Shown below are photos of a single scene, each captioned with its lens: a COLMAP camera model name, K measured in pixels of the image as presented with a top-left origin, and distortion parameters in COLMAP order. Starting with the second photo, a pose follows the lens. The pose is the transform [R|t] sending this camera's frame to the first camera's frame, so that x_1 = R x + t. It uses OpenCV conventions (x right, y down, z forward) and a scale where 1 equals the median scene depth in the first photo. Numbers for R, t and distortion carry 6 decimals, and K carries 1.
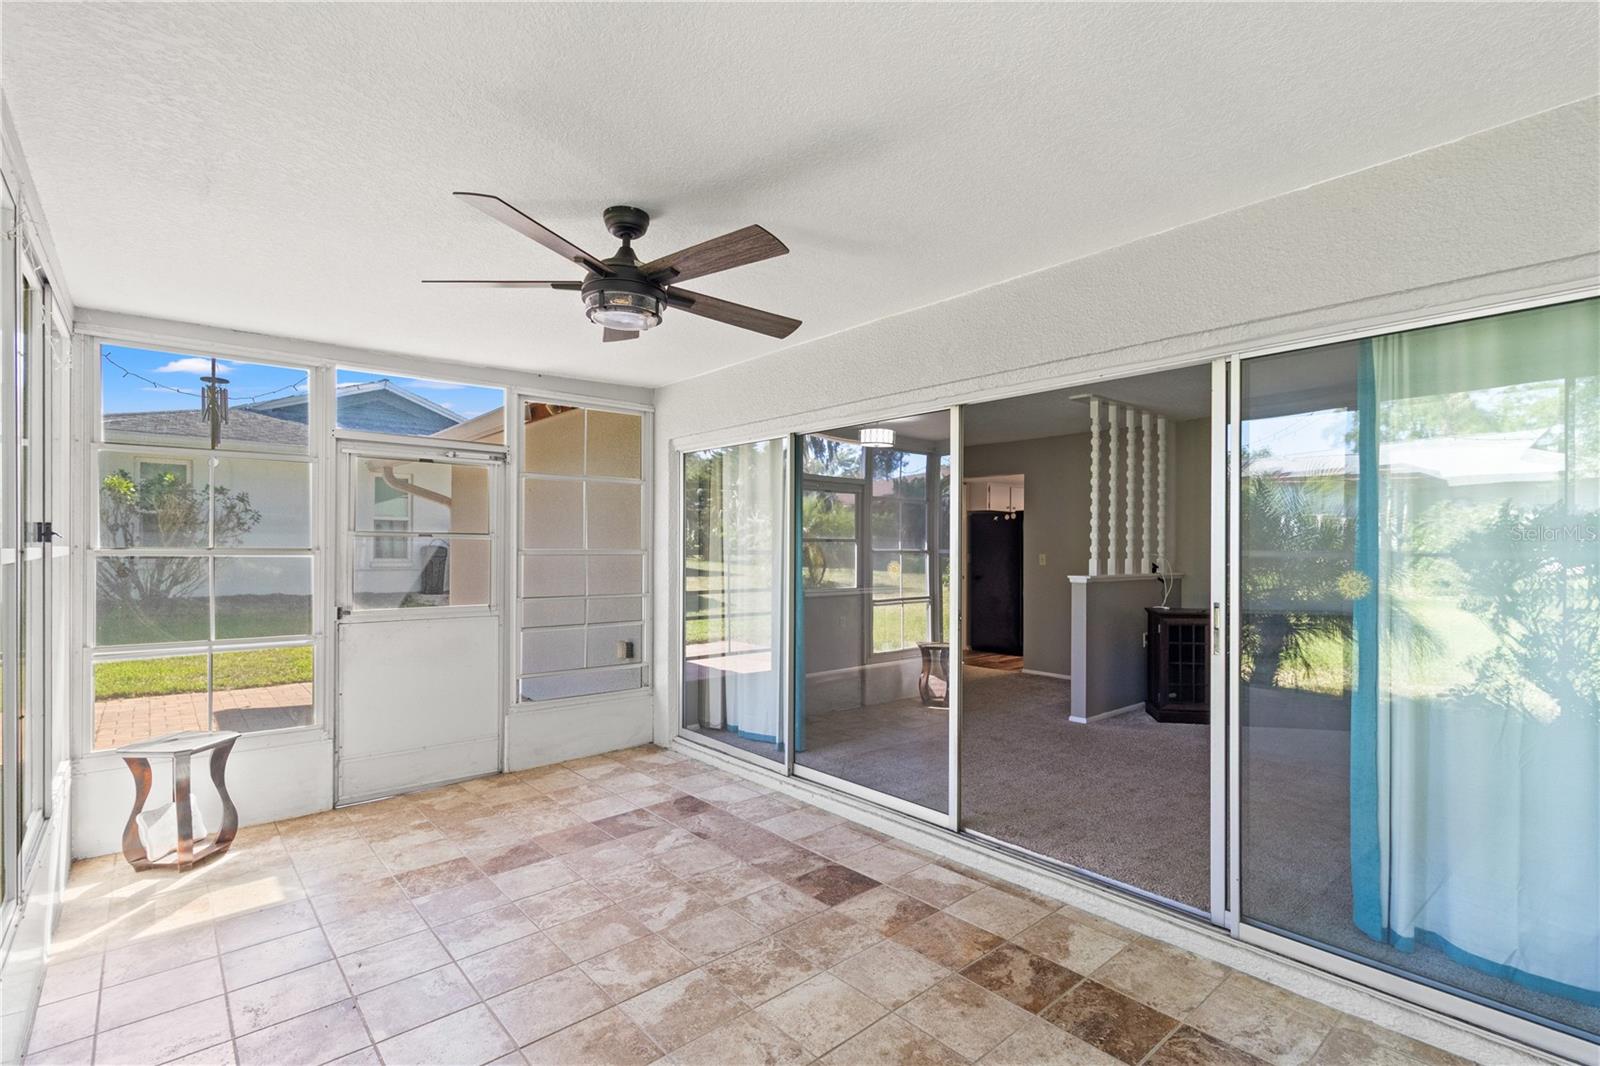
lens RADIAL K [[762.5, 0, 797.2], [0, 762.5, 542.6], [0, 0, 1]] dist [0.003219, 0.000890]
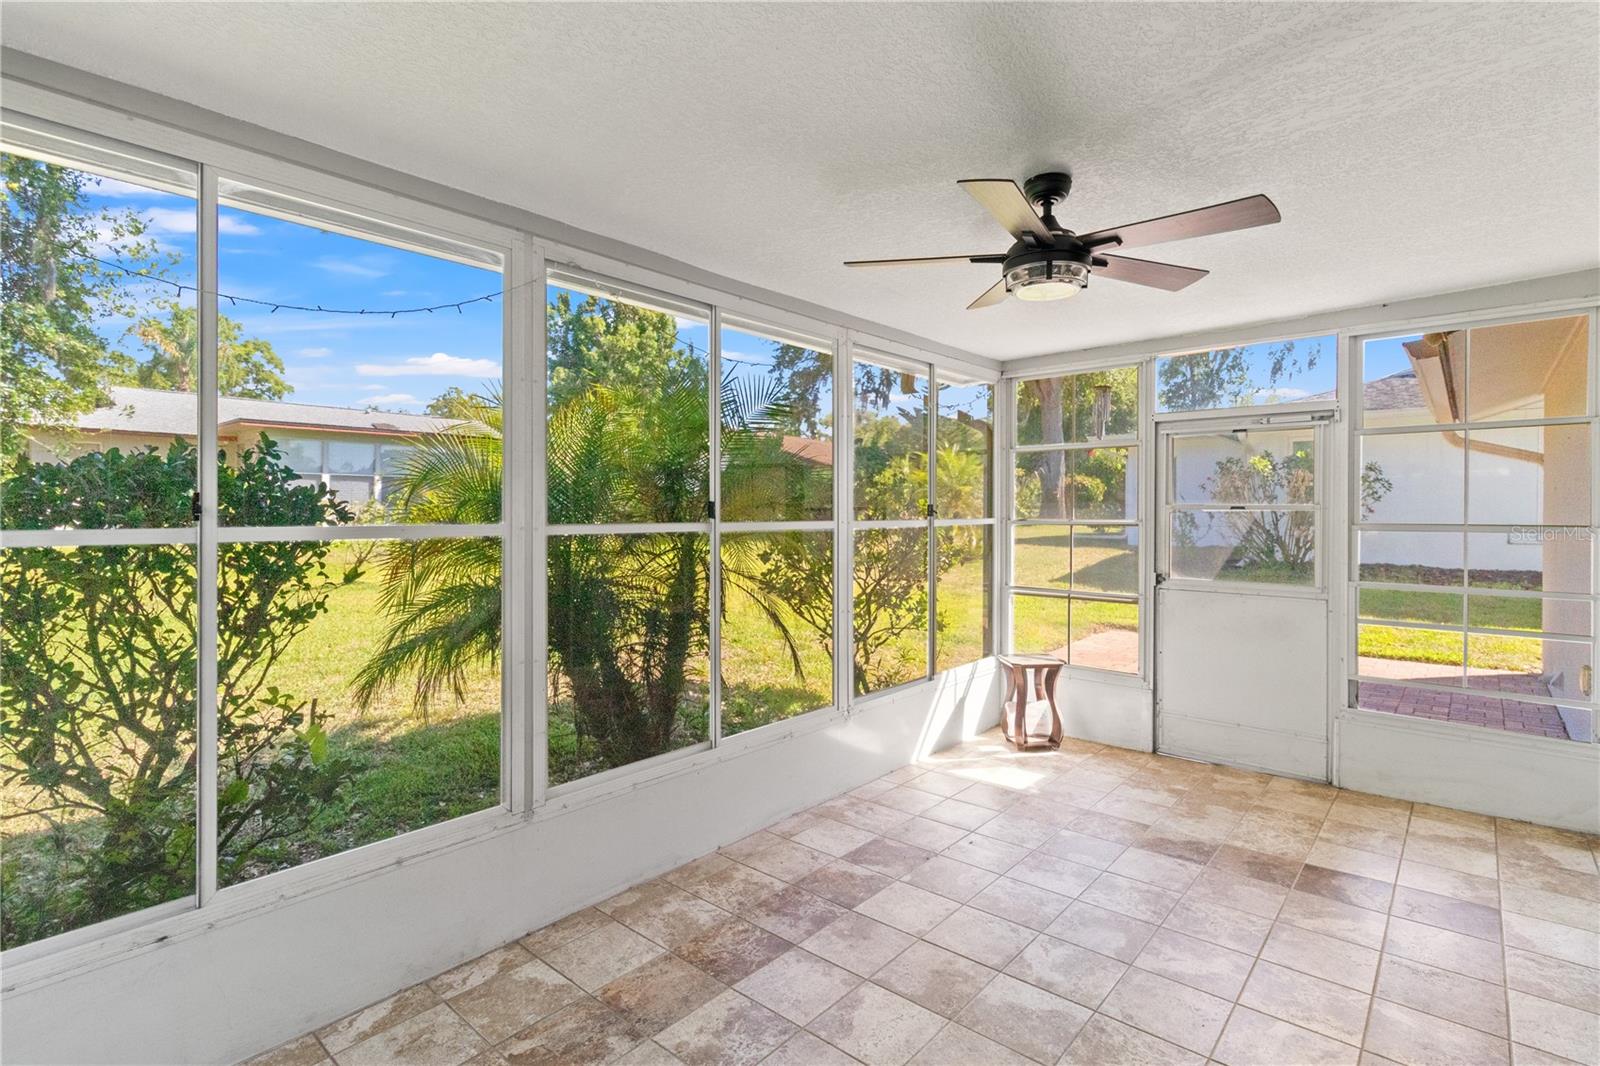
lens RADIAL K [[762.5, 0, 823.8], [0, 762.5, 508.7], [0, 0, 1]] dist [0.003219, 0.000890]
pose [[0.153267, -0.005039, -0.988172, 0.429240], [0.003920, 0.999982, -0.004491, -0.005998], [0.988177, -0.003185, 0.153284, 0.355616]]
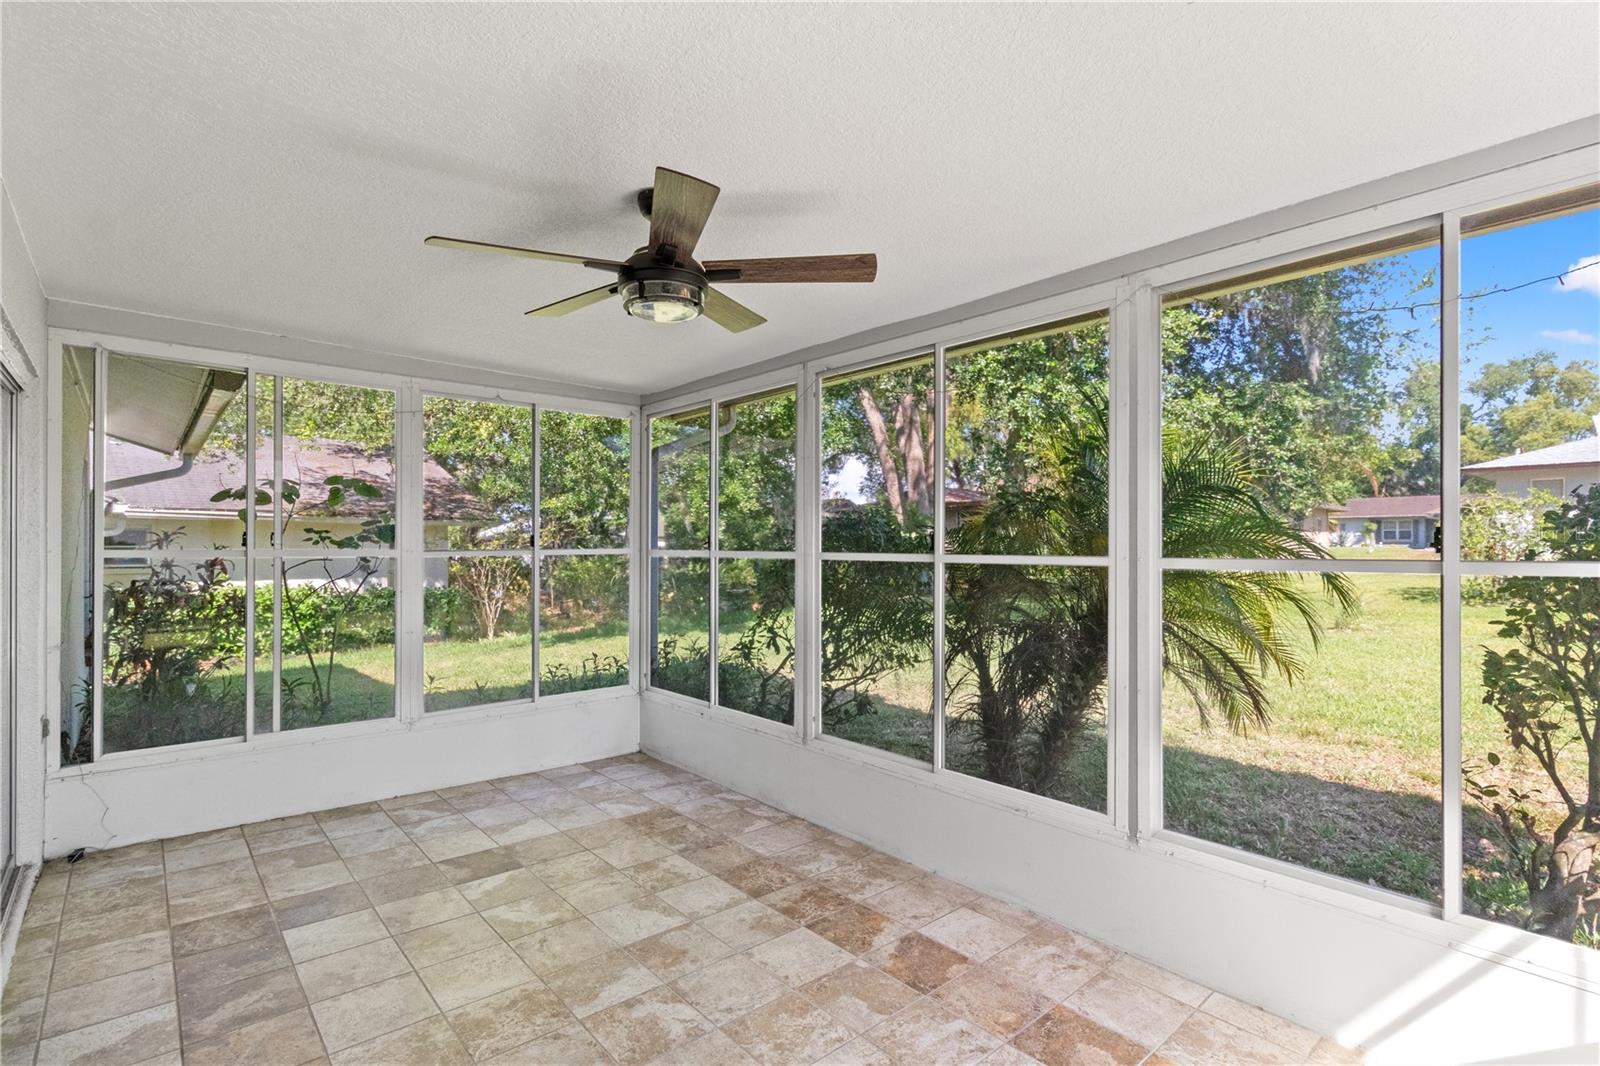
lens RADIAL K [[762.5, 0, 804.4], [0, 762.5, 542.9], [0, 0, 1]] dist [0.003219, 0.000890]
pose [[-0.999962, -0.004205, -0.007643, -0.242382], [-0.004136, 0.999951, -0.009002, 0.000506], [0.007681, -0.008970, -0.999930, 1.200430]]
